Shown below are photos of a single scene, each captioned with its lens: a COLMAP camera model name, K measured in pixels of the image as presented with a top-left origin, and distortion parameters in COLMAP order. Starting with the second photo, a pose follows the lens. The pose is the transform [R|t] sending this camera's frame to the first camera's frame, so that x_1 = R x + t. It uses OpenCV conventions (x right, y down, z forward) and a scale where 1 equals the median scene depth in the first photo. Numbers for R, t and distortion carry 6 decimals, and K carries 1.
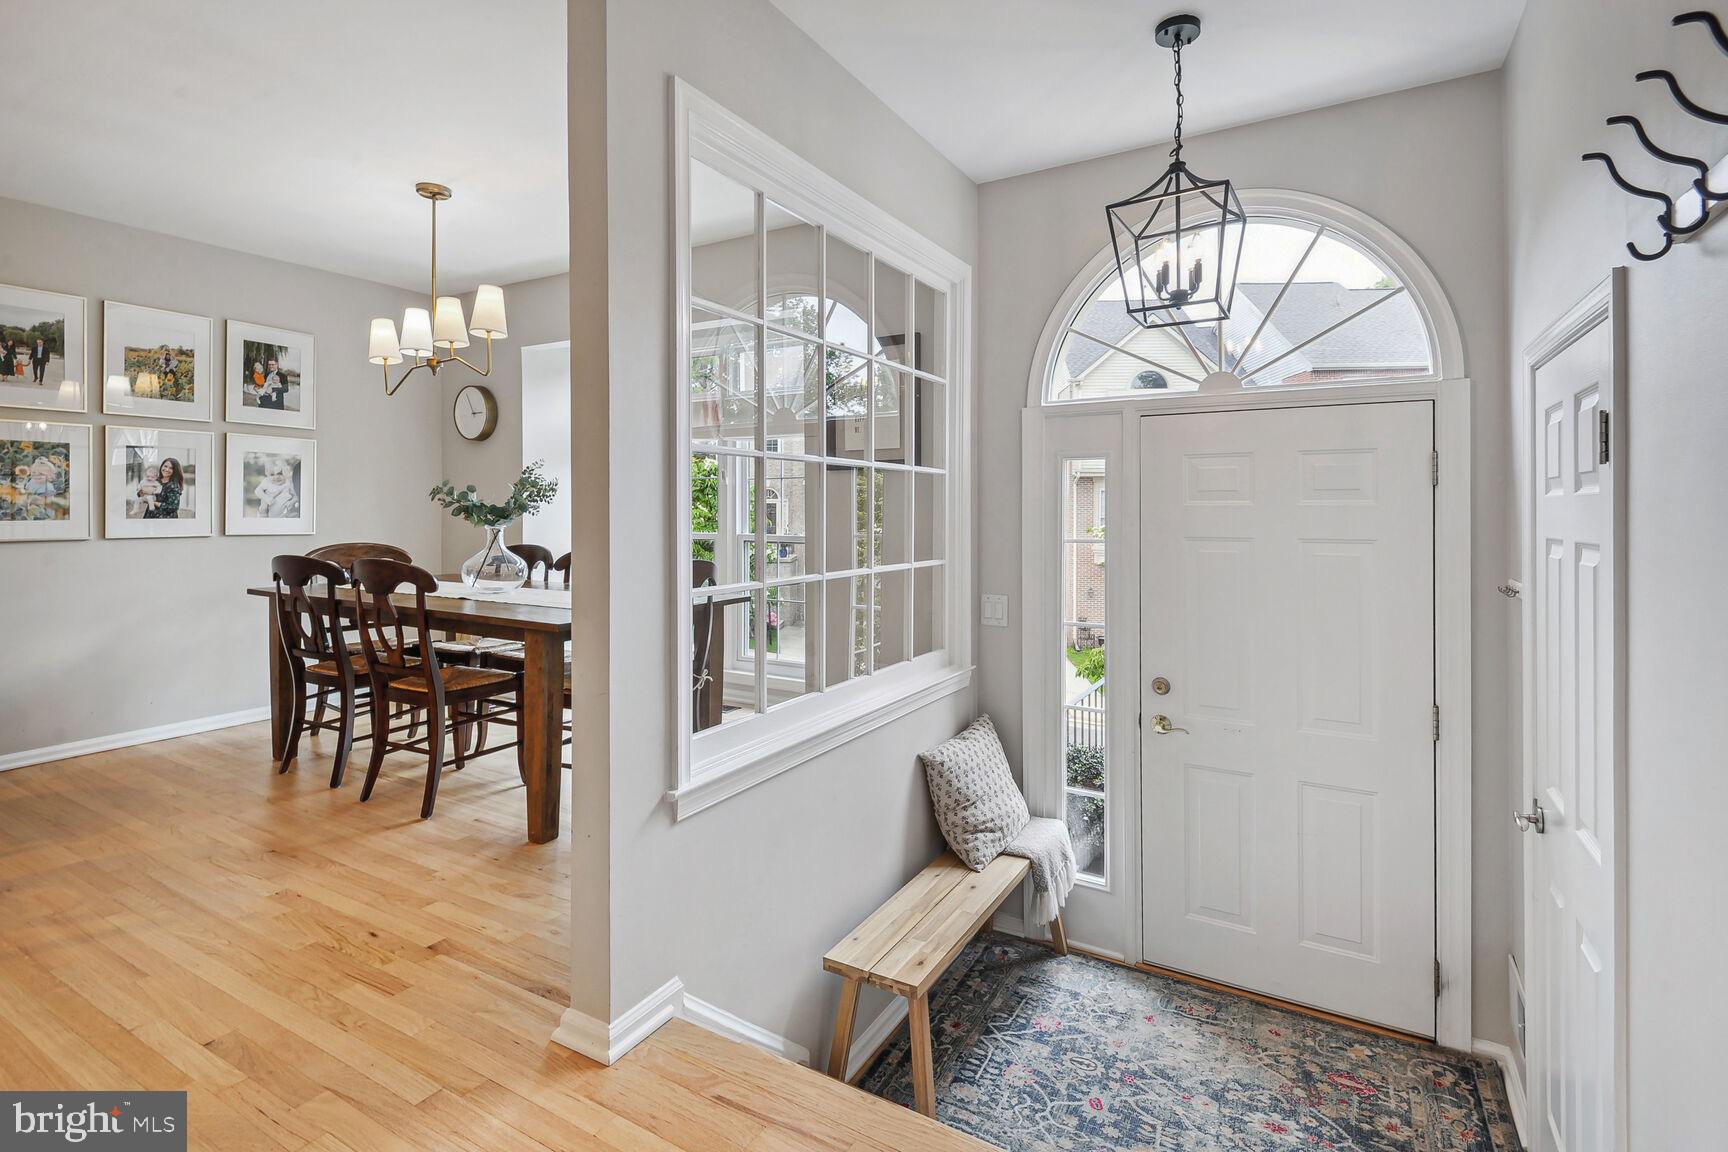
lens RADIAL K [[808.3, 0, 870.7], [0, 808.3, 523.3], [0, 0, 1]] dist [0.035202, -0.025211]
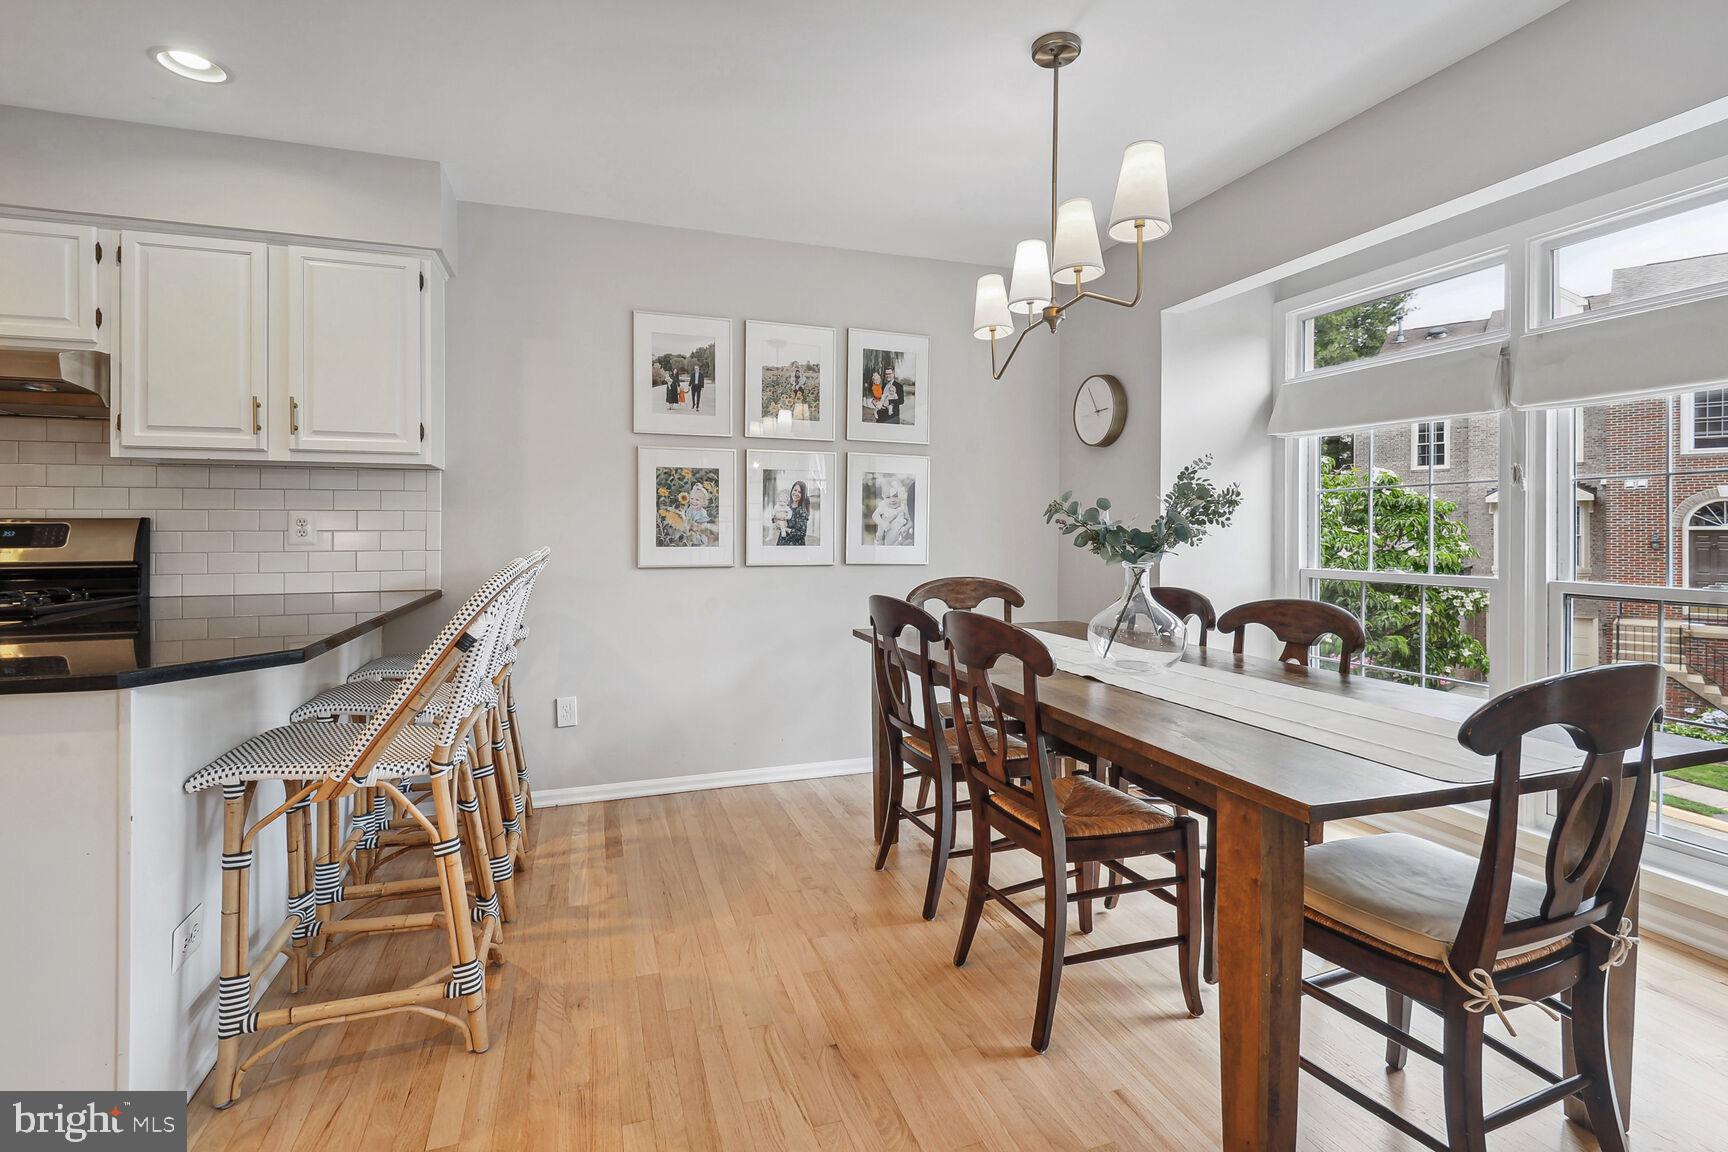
lens RADIAL K [[808.3, 0, 870.7], [0, 808.3, 523.3], [0, 0, 1]] dist [0.035202, -0.025211]
pose [[0.758274, -0.008903, -0.651875, -0.203838], [-0.012882, 0.999507, -0.028635, -0.006526], [0.651809, 0.030111, 0.757785, 0.380101]]
